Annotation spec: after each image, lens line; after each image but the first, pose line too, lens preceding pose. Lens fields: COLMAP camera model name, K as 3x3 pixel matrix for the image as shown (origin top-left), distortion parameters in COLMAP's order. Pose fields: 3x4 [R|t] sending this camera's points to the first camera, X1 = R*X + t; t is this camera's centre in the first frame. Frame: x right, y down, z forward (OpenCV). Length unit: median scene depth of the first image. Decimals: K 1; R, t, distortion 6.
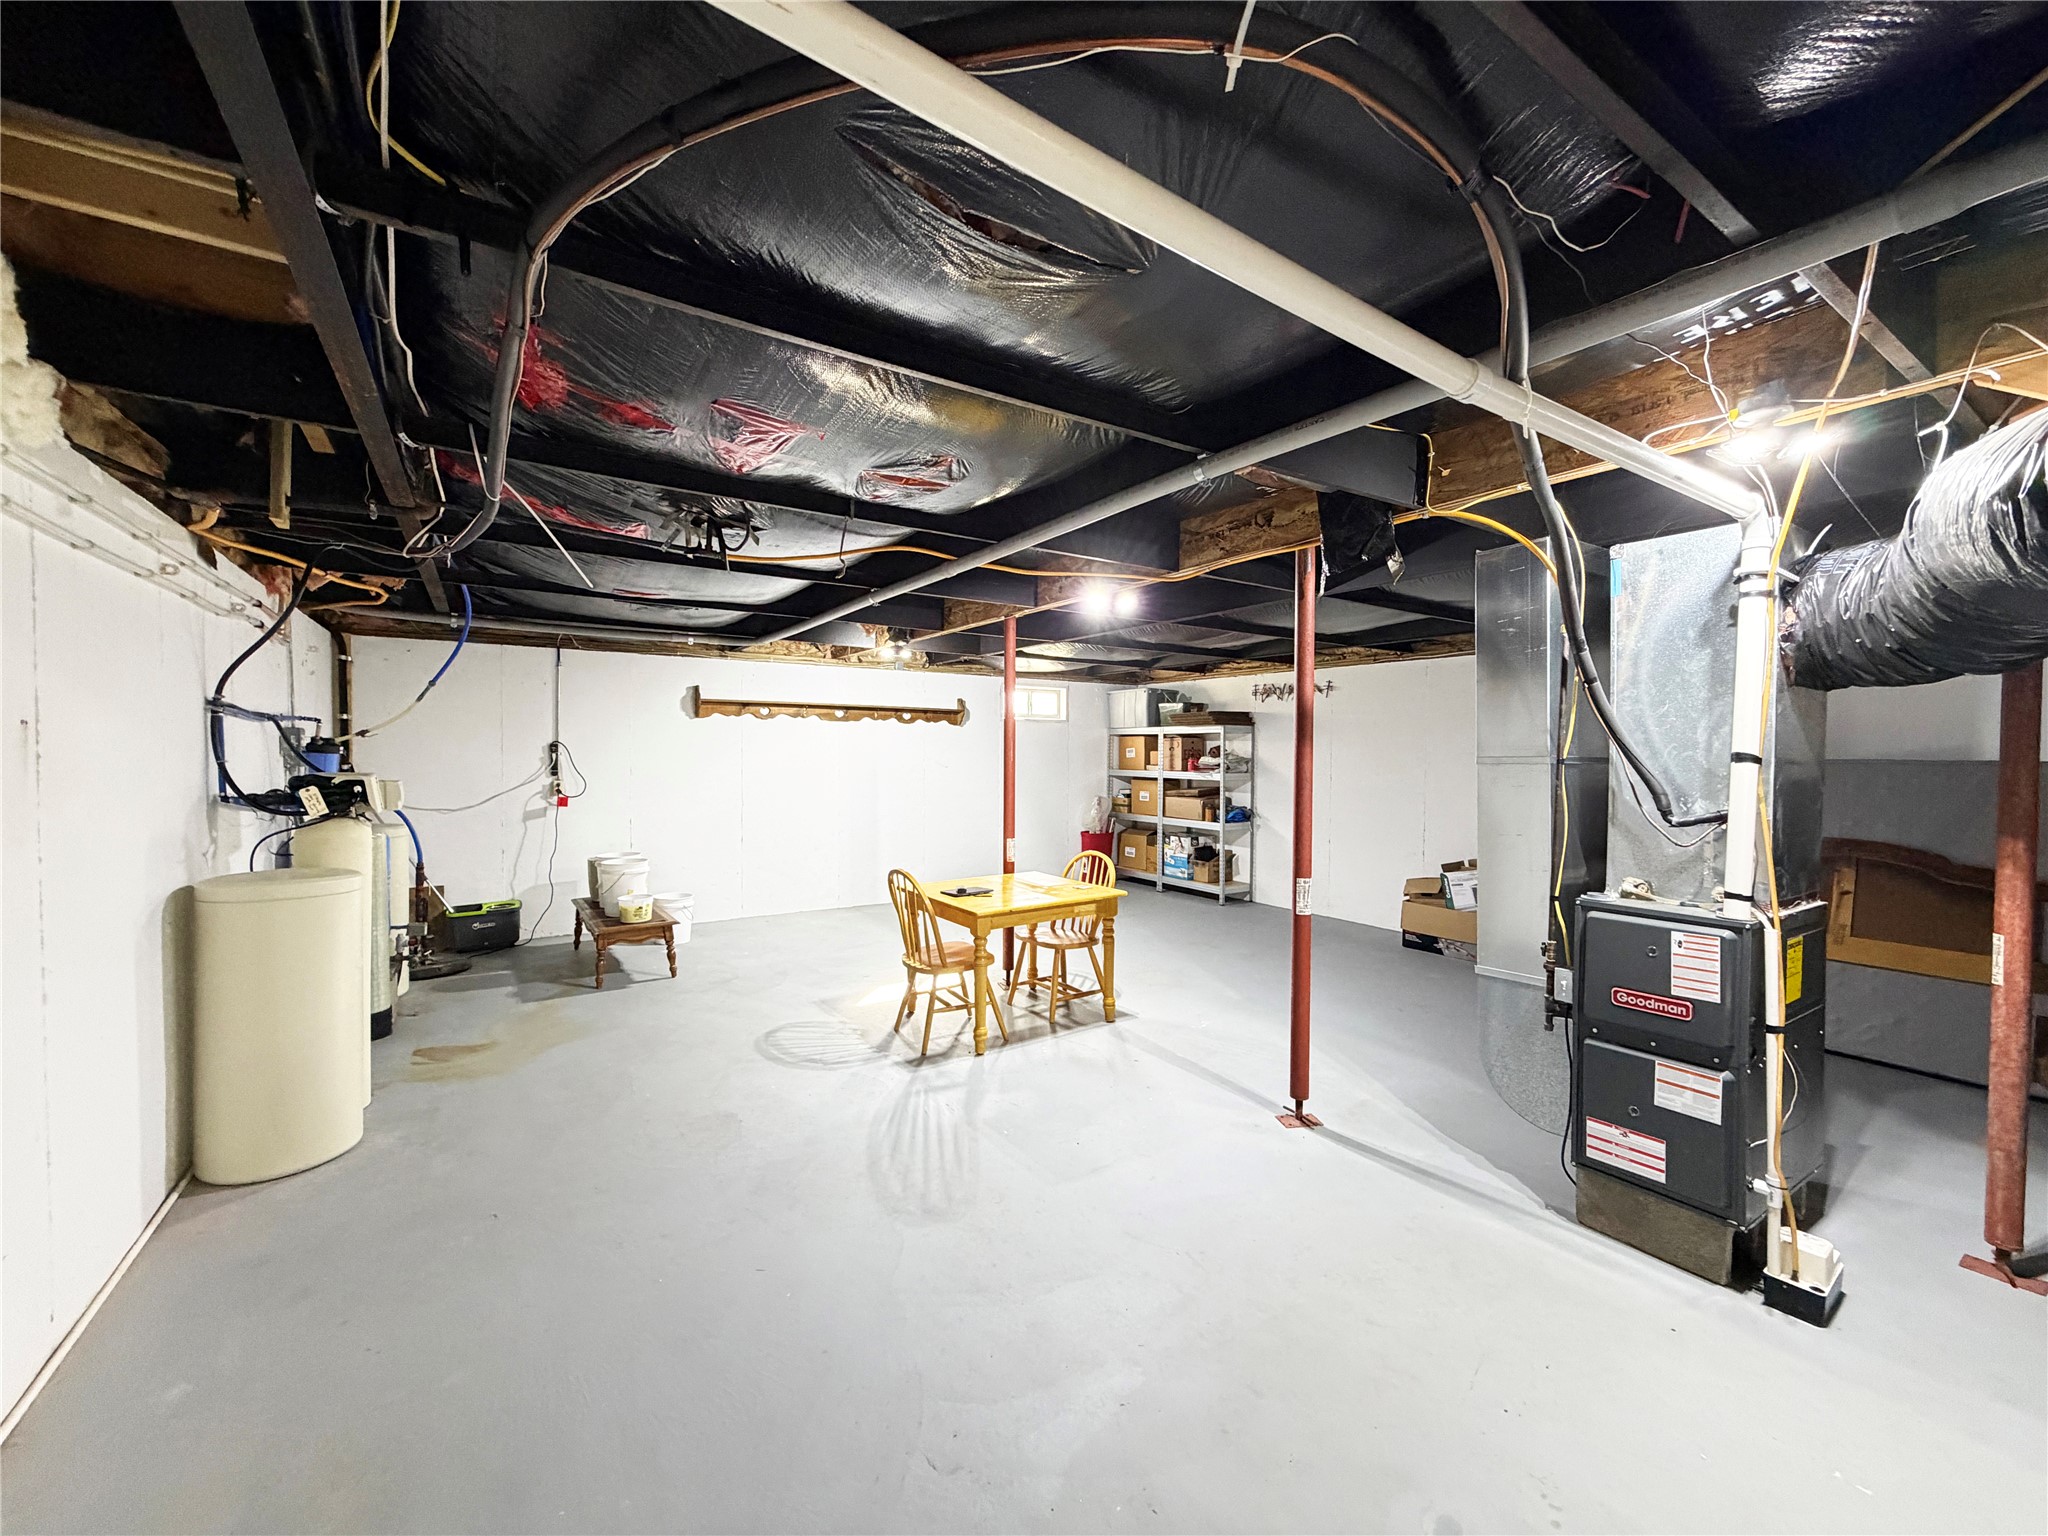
lens RADIAL K [[815.8, 0, 1021.9], [0, 815.8, 769.8], [0, 0, 1]] dist [-0.000381, 0.000073]
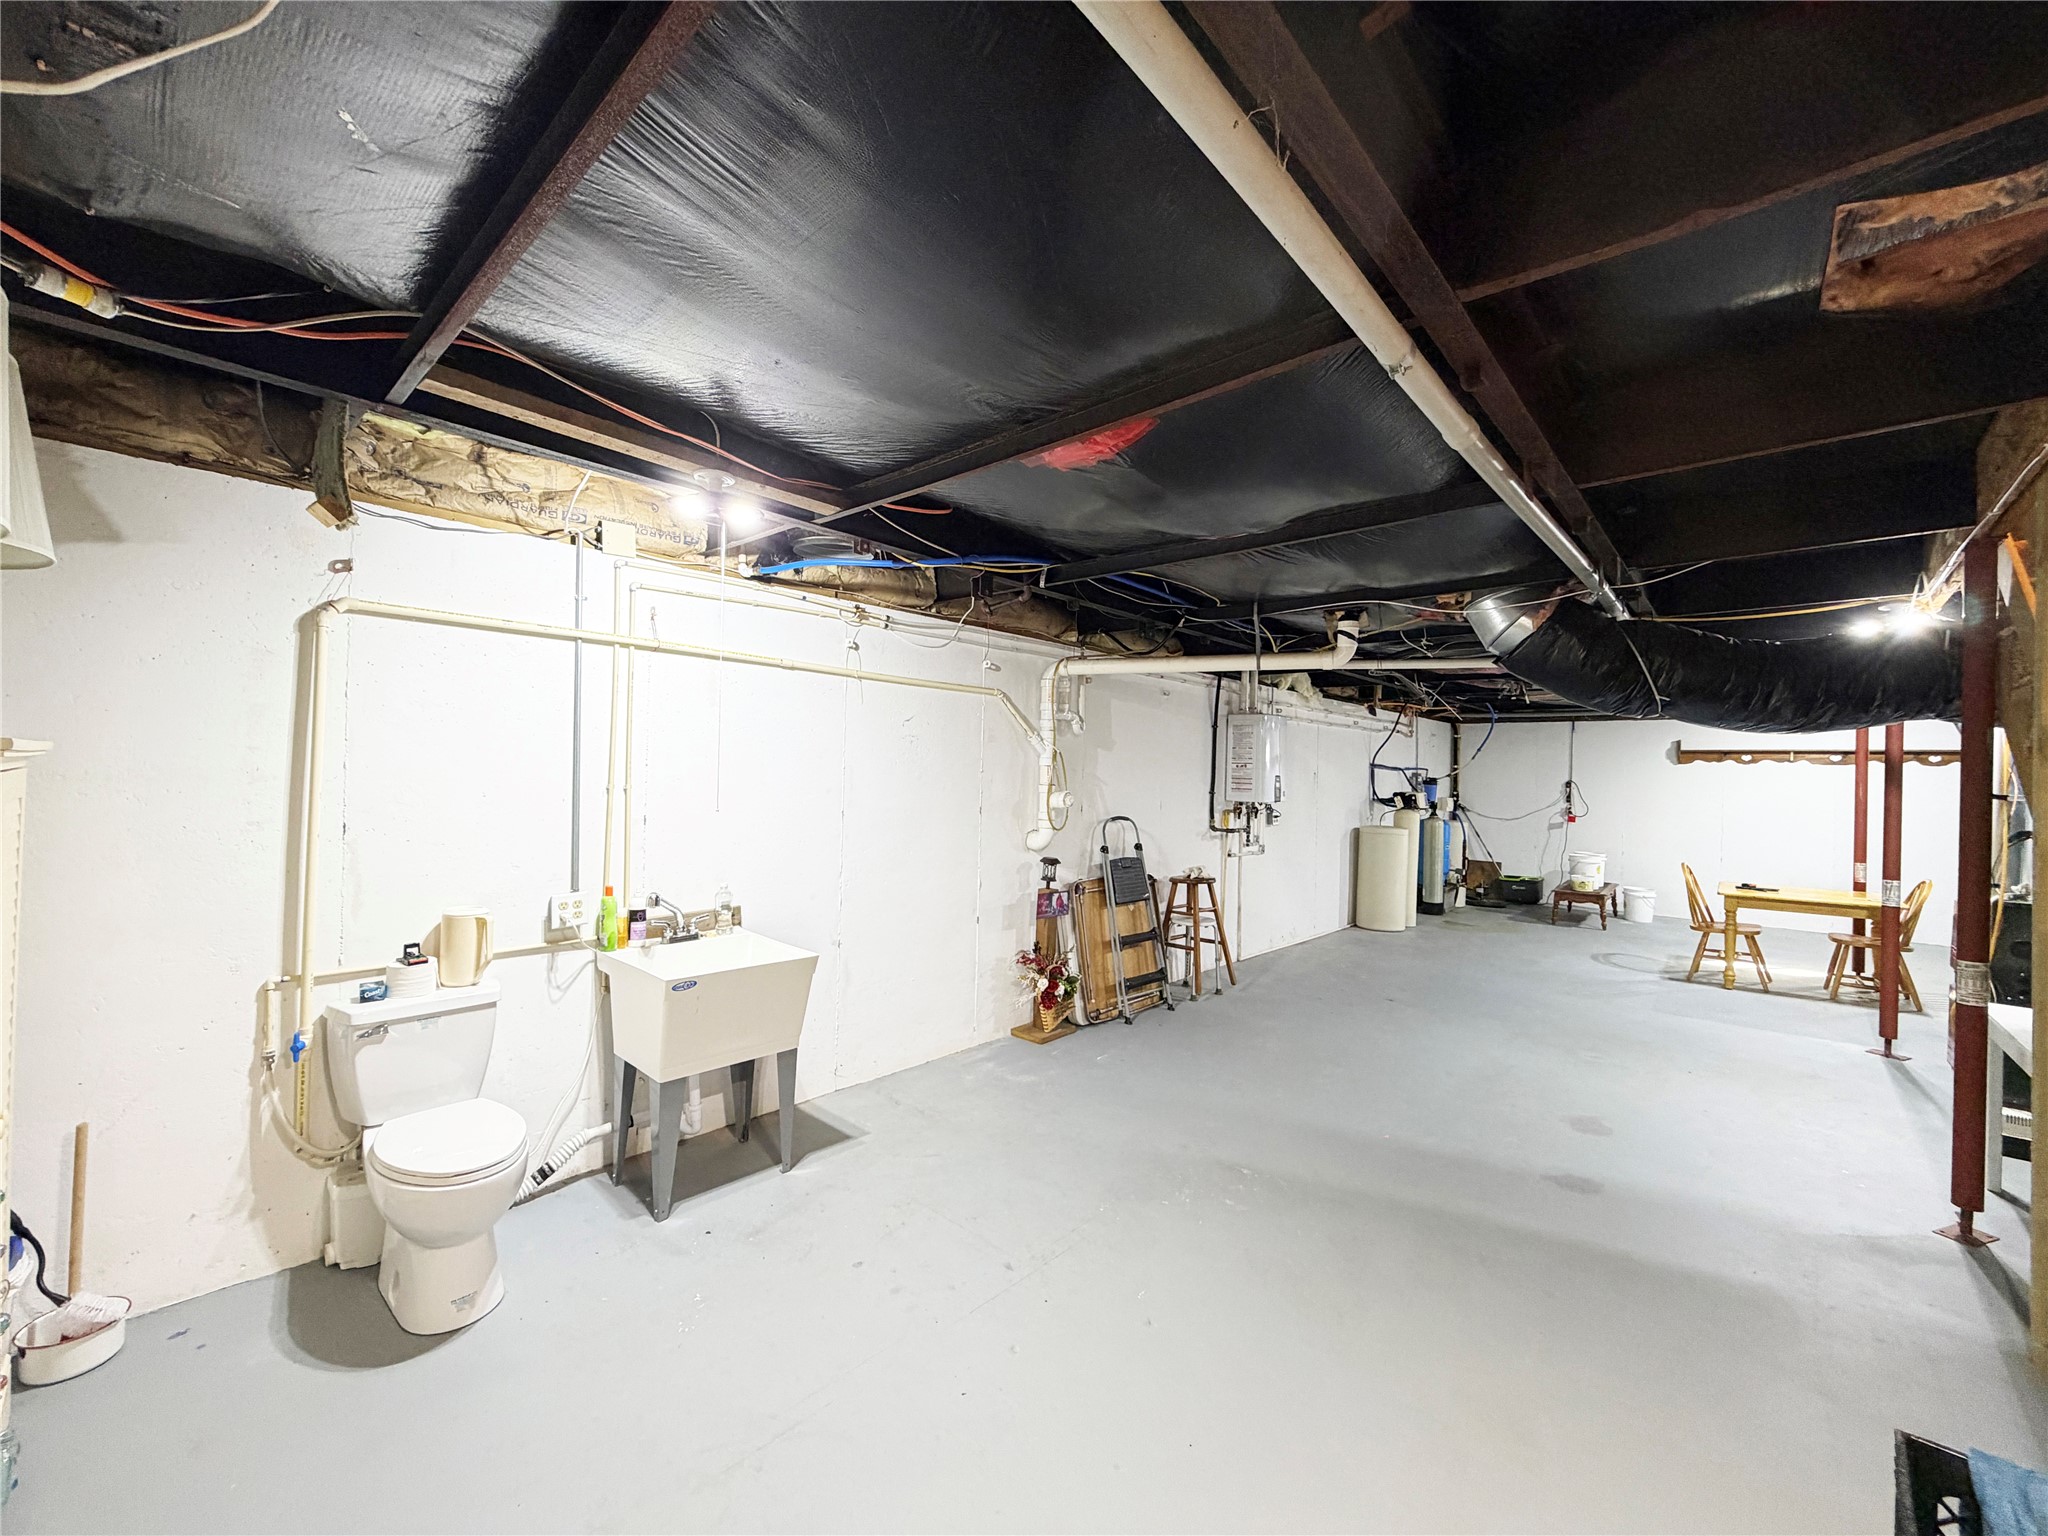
lens RADIAL K [[815.8, 0, 1021.9], [0, 815.8, 769.8], [0, 0, 1]] dist [-0.000381, 0.000073]
pose [[0.255409, -0.004647, -0.966822, 0.734527], [-0.042952, 0.998947, -0.016149, 0.016136], [0.965879, 0.045651, 0.254940, -0.454682]]
